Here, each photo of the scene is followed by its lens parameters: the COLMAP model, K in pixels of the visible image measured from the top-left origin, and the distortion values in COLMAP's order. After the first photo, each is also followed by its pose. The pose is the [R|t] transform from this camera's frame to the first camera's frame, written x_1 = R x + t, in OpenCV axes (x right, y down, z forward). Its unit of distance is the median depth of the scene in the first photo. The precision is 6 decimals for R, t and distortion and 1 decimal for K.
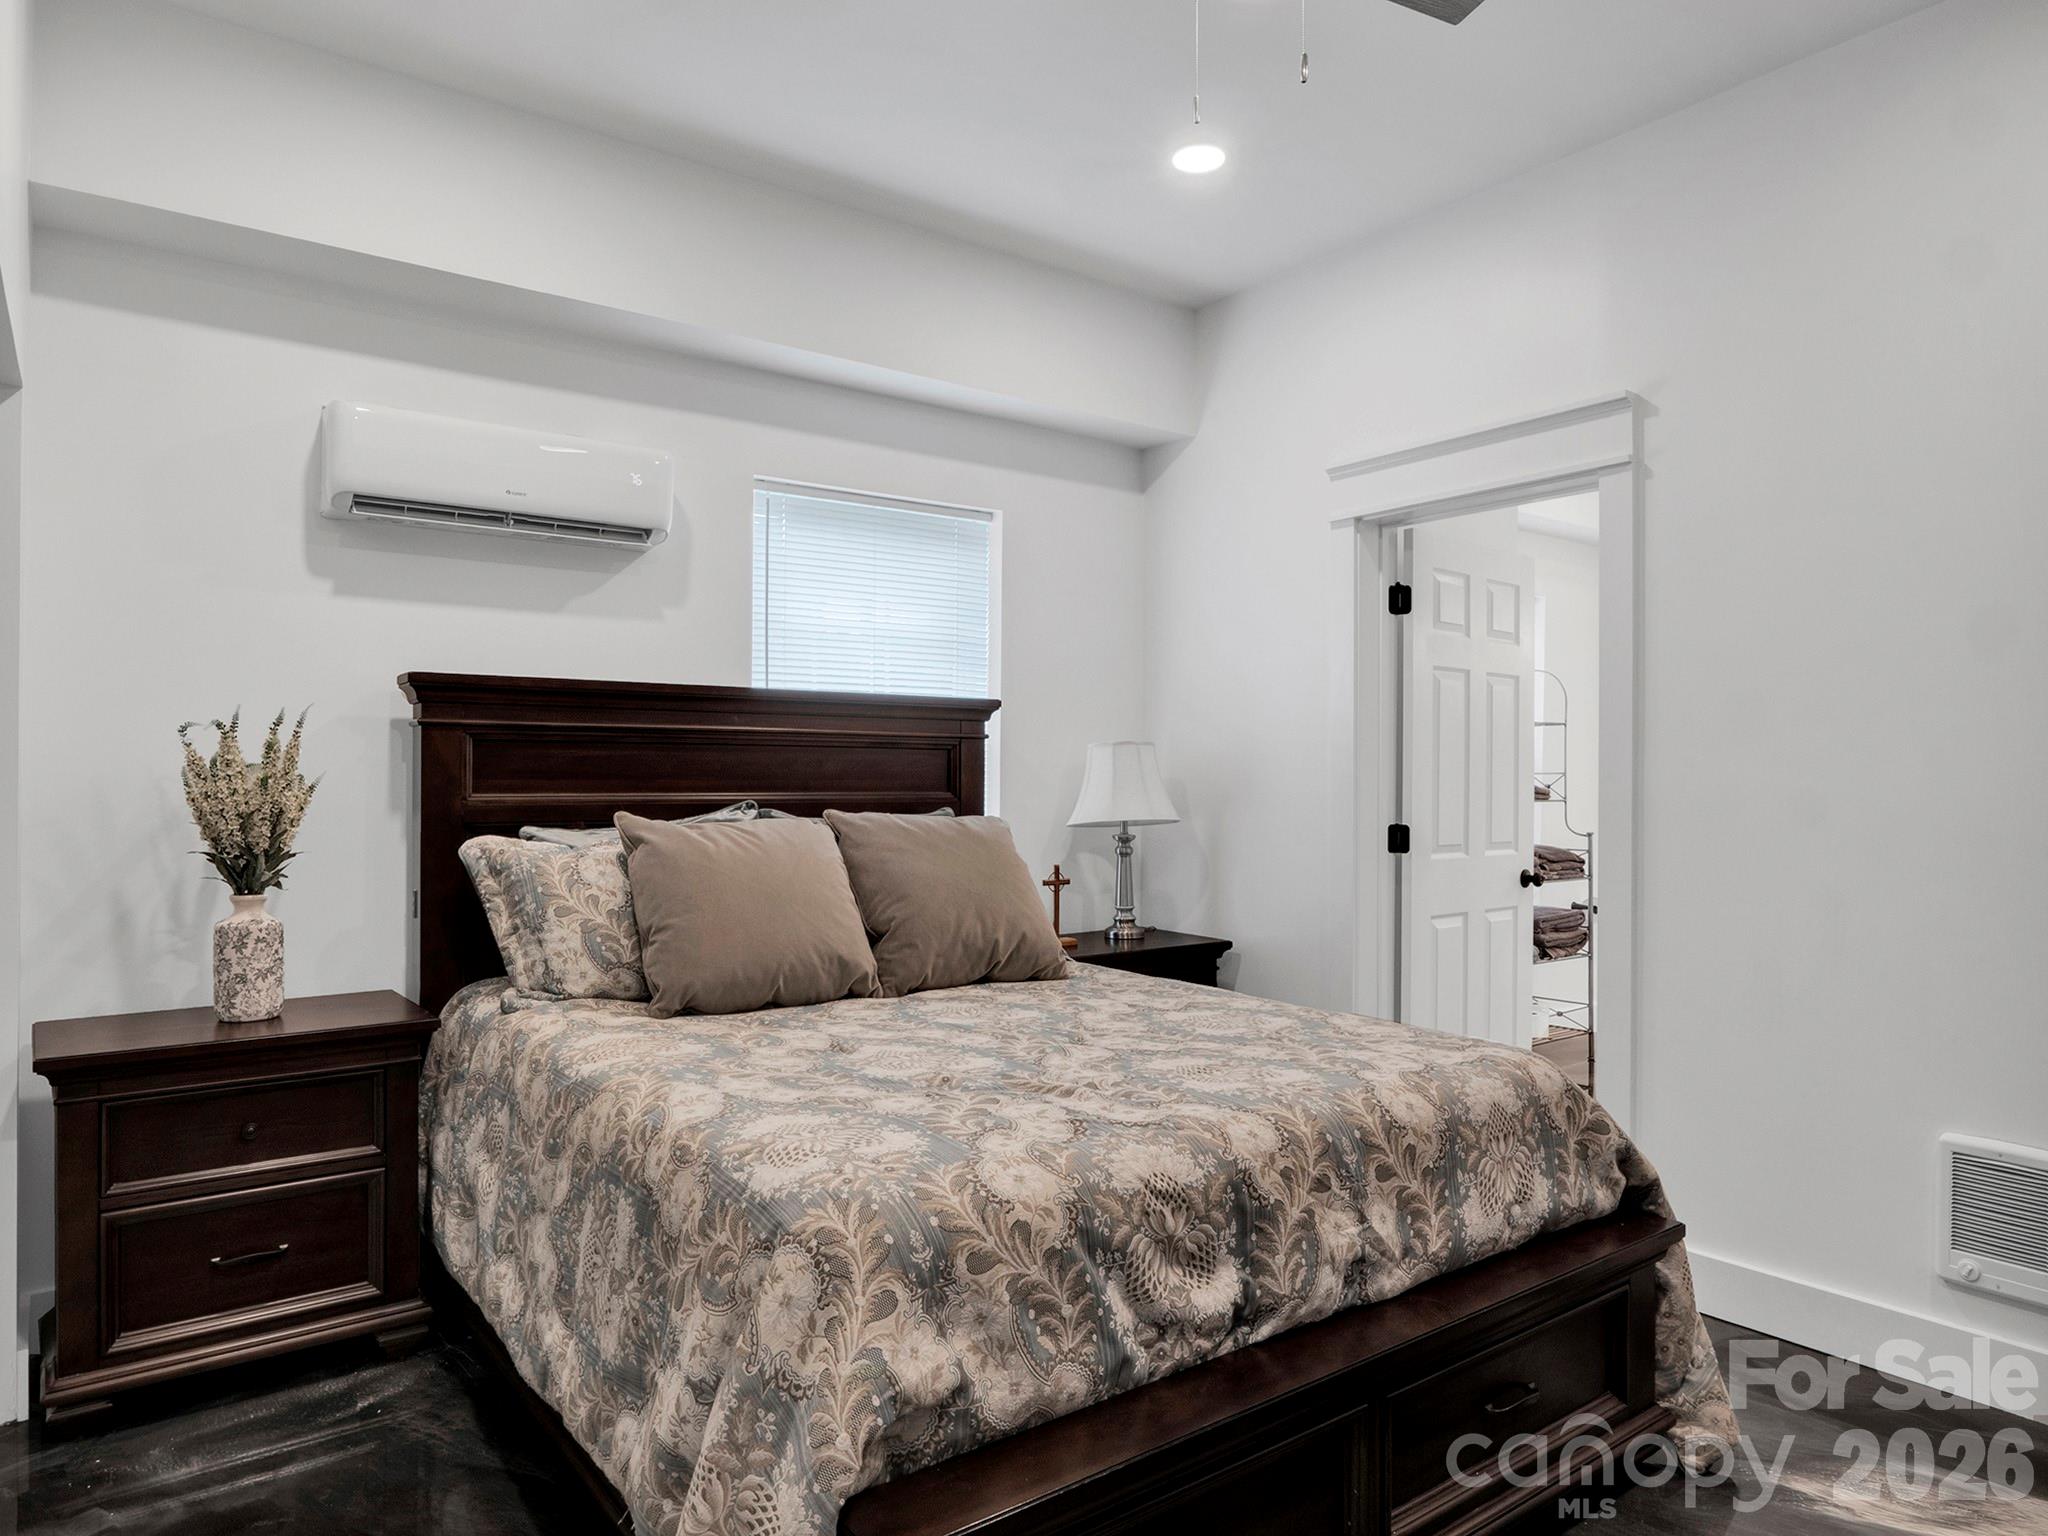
lens RADIAL K [[1269.0, 0, 1033.2], [0, 1269.0, 764.8], [0, 0, 1]] dist [-0.005135, -0.000582]
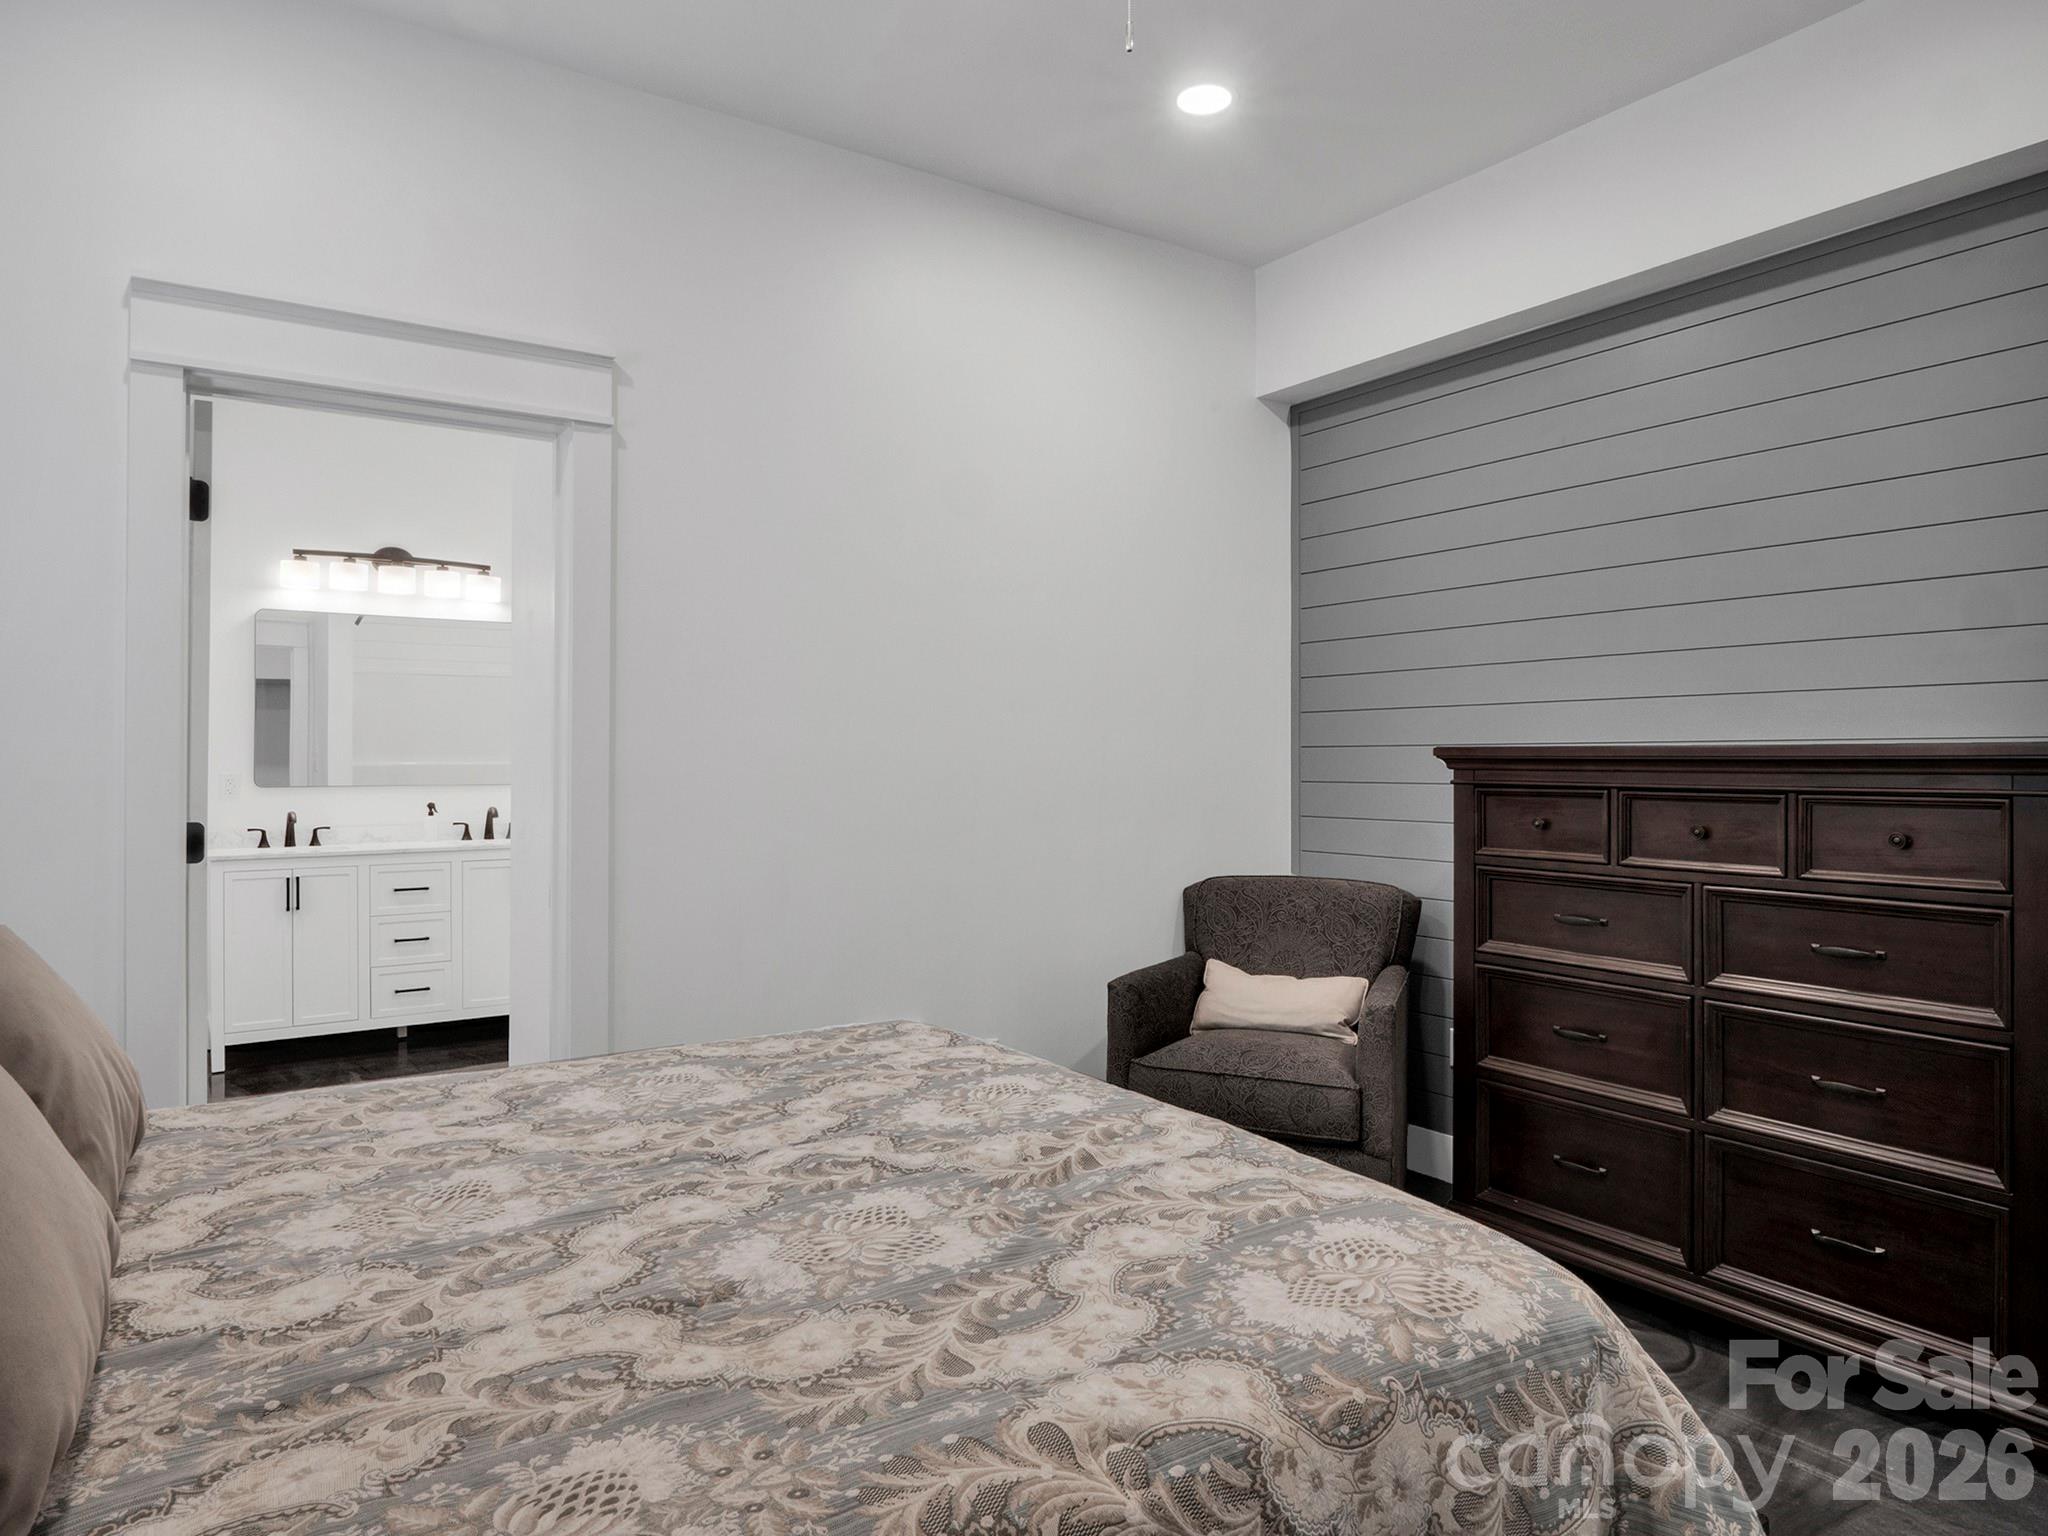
lens RADIAL K [[1269.0, 0, 1033.2], [0, 1269.0, 764.8], [0, 0, 1]] dist [-0.005135, -0.000582]
pose [[0.056737, -0.012751, 0.998308, -0.779080], [-0.009867, 0.999862, 0.013331, 0.003249], [-0.998340, -0.010607, 0.056604, 1.018487]]
